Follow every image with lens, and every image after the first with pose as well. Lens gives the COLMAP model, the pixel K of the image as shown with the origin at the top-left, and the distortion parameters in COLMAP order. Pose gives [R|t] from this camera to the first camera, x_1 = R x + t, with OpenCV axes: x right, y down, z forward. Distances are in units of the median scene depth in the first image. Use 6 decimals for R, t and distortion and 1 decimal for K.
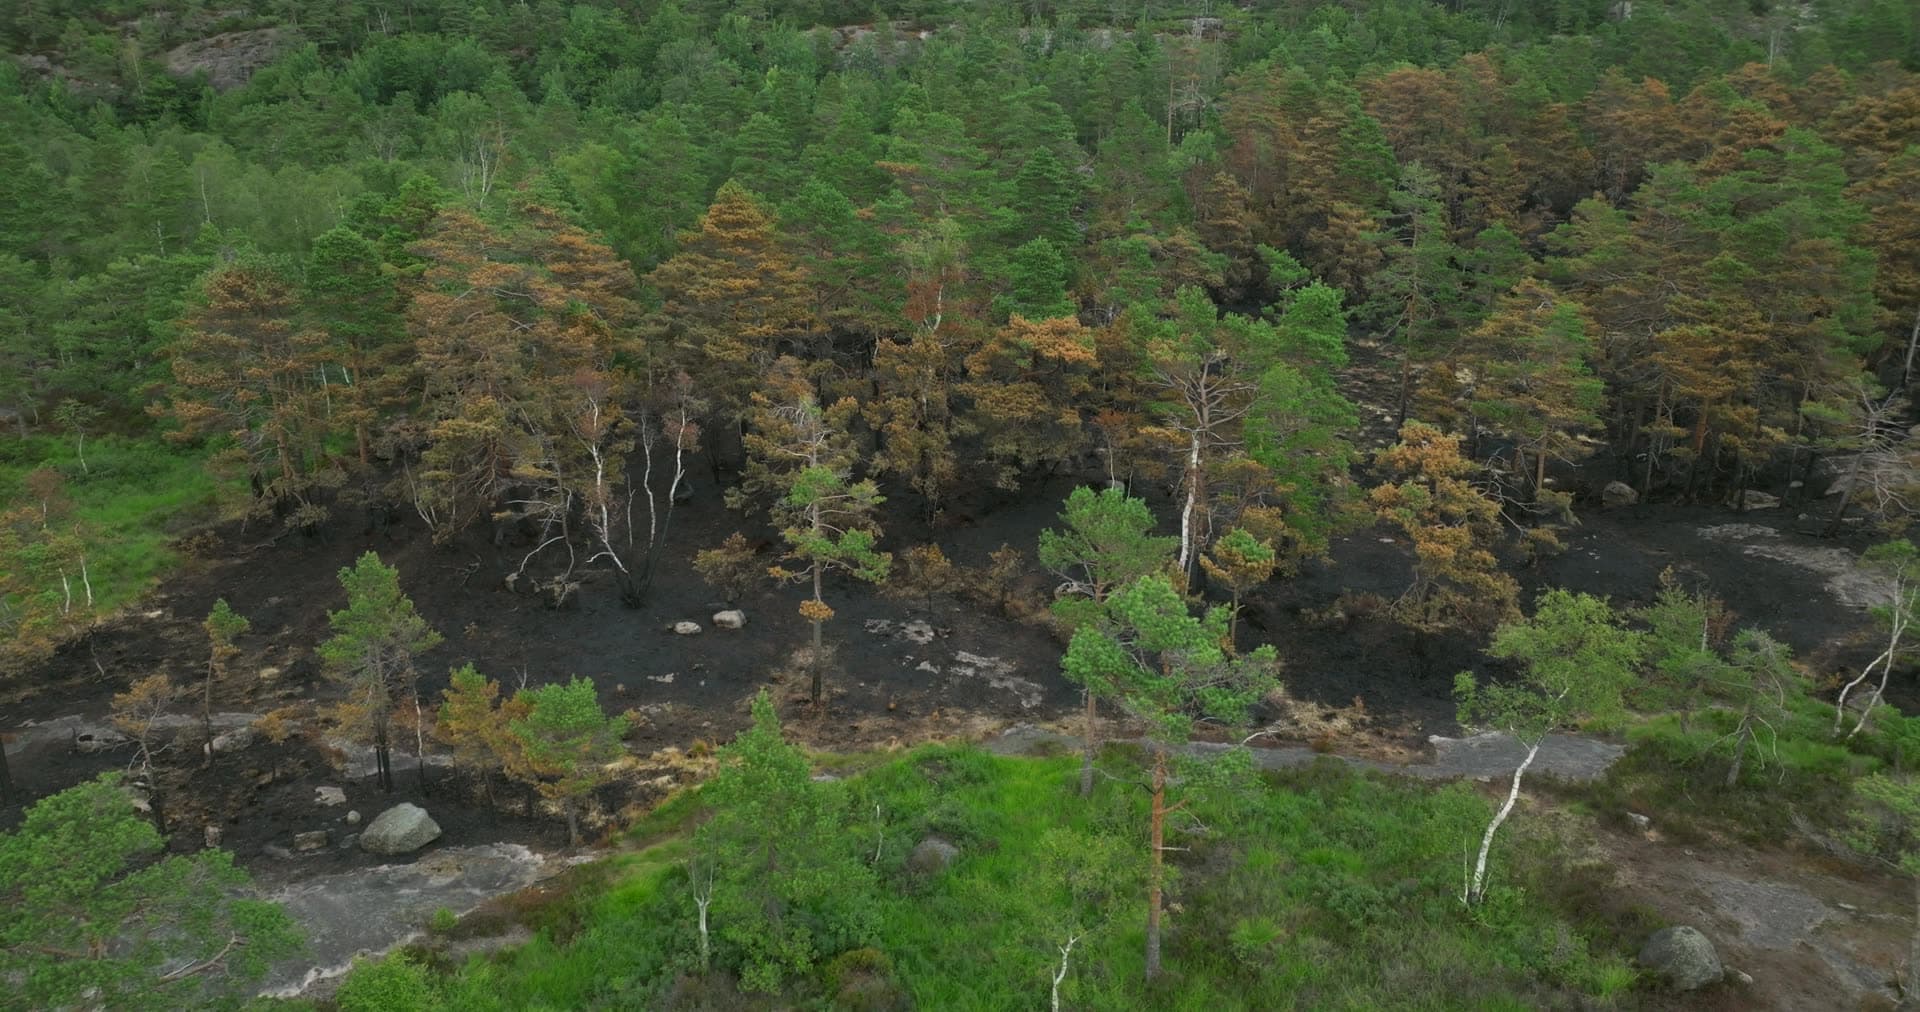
lens RADIAL K [[1341.7, 0, 967.8], [0, 1341.7, 507.8], [0, 0, 1]] dist [-0.005170, 0.025644]
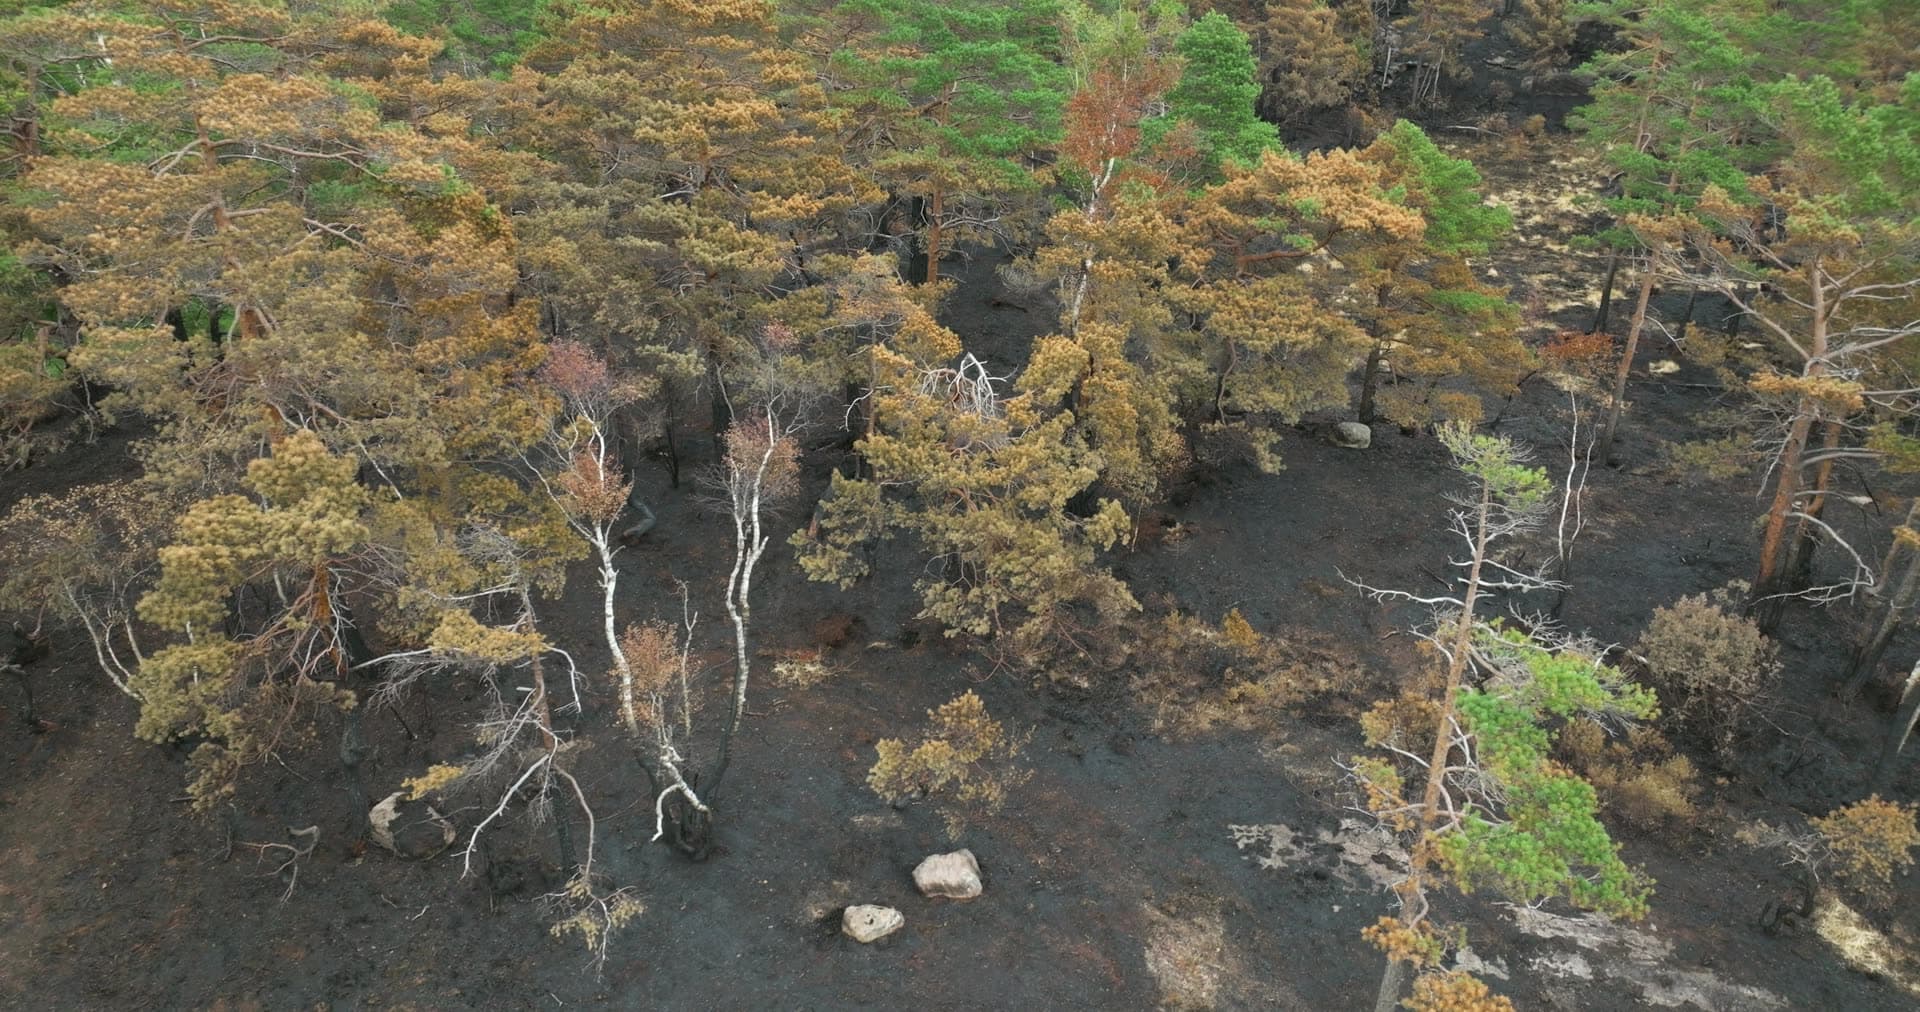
lens RADIAL K [[1341.7, 0, 950.0], [0, 1341.7, 504.3], [0, 0, 1]] dist [-0.005170, 0.025644]
pose [[0.969542, -0.103627, 0.221921, -0.246207], [0.076827, 0.989027, 0.126184, -0.089133], [-0.232562, -0.105291, 0.966865, 0.543067]]
